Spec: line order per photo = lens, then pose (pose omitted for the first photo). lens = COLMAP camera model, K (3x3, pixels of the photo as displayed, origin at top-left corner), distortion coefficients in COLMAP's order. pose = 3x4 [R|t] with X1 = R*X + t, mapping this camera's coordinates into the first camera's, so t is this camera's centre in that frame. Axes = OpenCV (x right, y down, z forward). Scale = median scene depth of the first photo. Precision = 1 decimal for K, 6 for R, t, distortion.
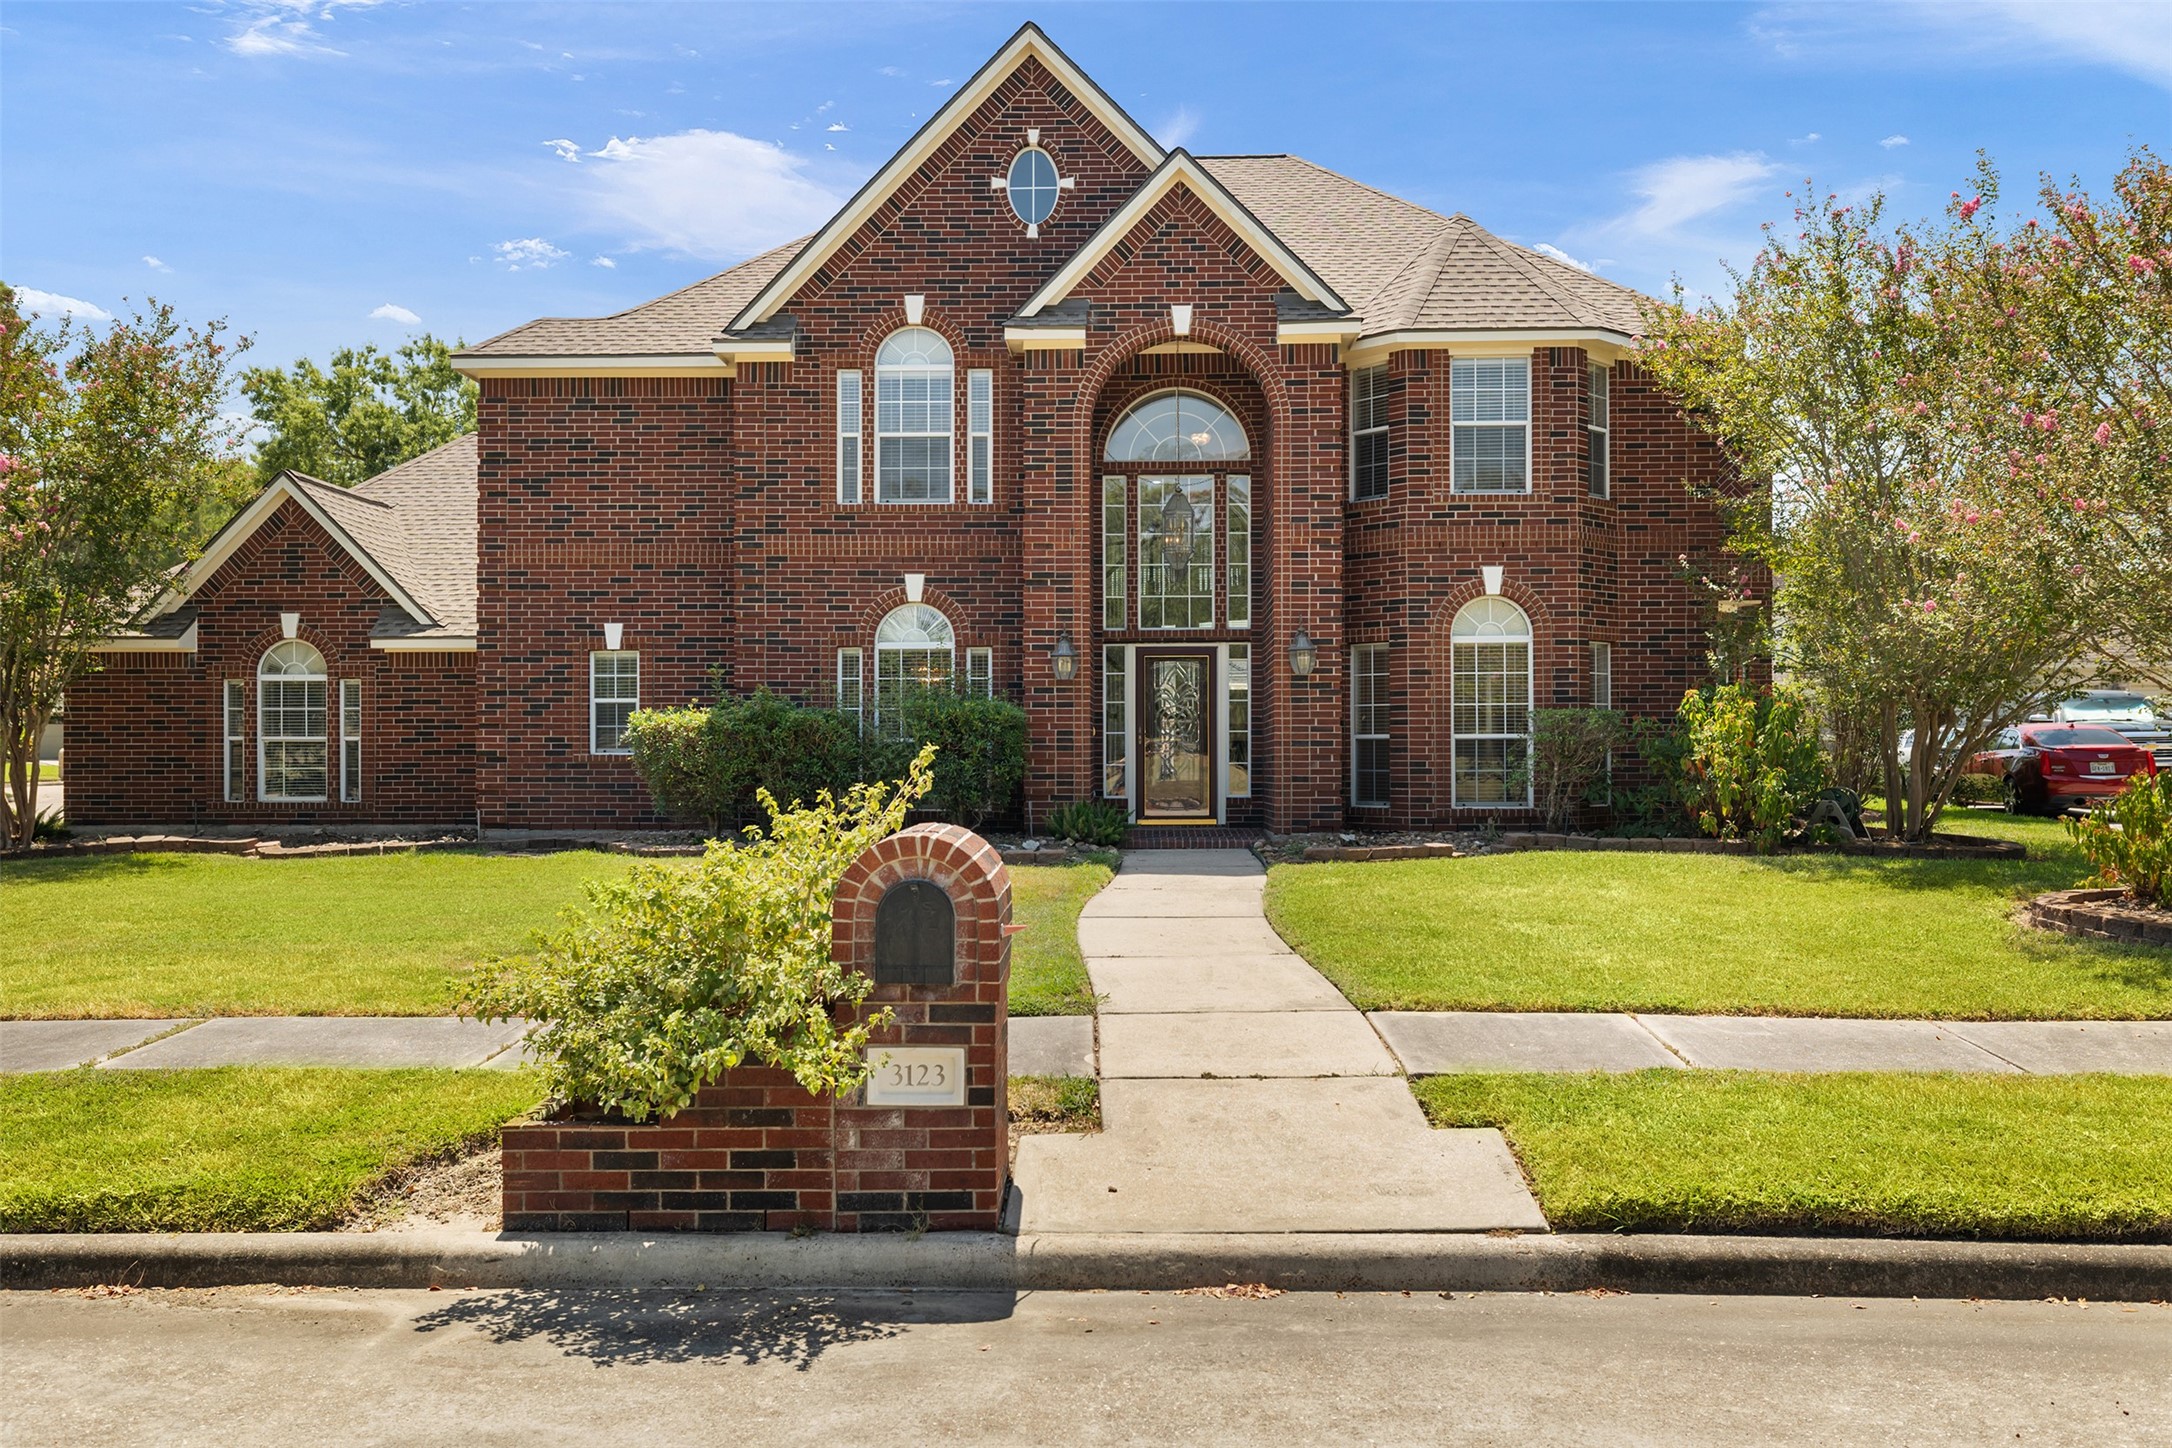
lens RADIAL K [[1713.6, 0, 1086.0], [0, 1713.6, 724.0], [0, 0, 1]] dist [0.001501, 0.000642]
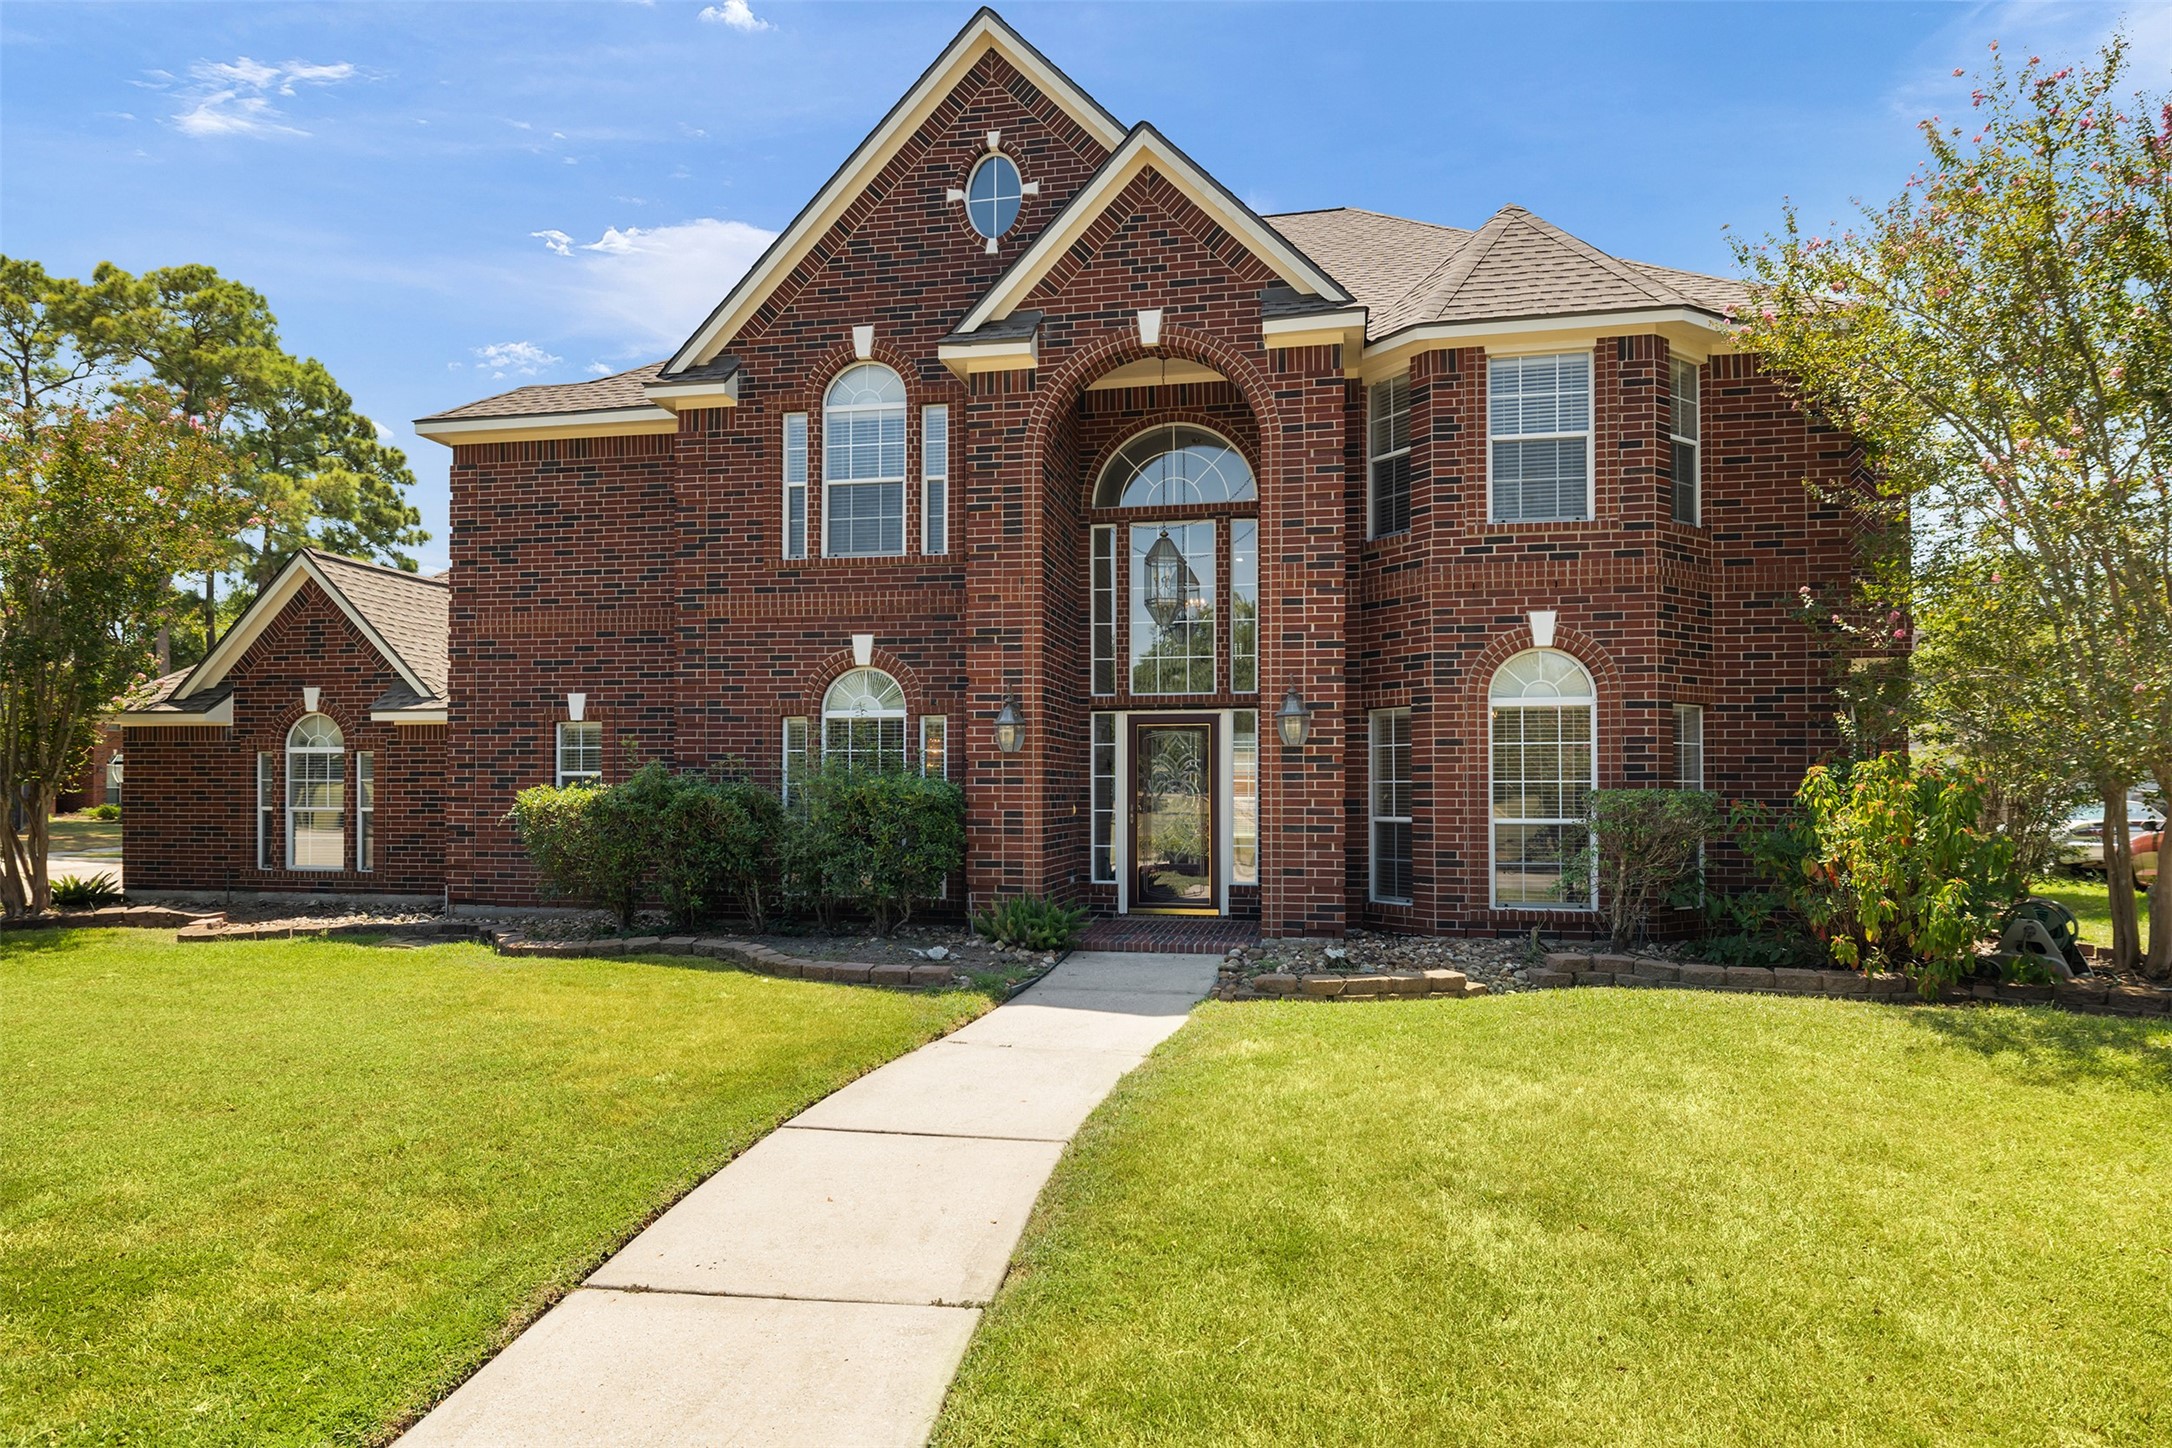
lens RADIAL K [[1184.9, 0, 1082.2], [0, 1184.9, 761.2], [0, 0, 1]] dist [0.005662, -0.009671]
pose [[0.979350, 0.001077, -0.202167, 0.138738], [-0.003793, 0.999908, -0.013051, -0.013275], [0.202135, 0.013548, 0.979264, 0.412431]]
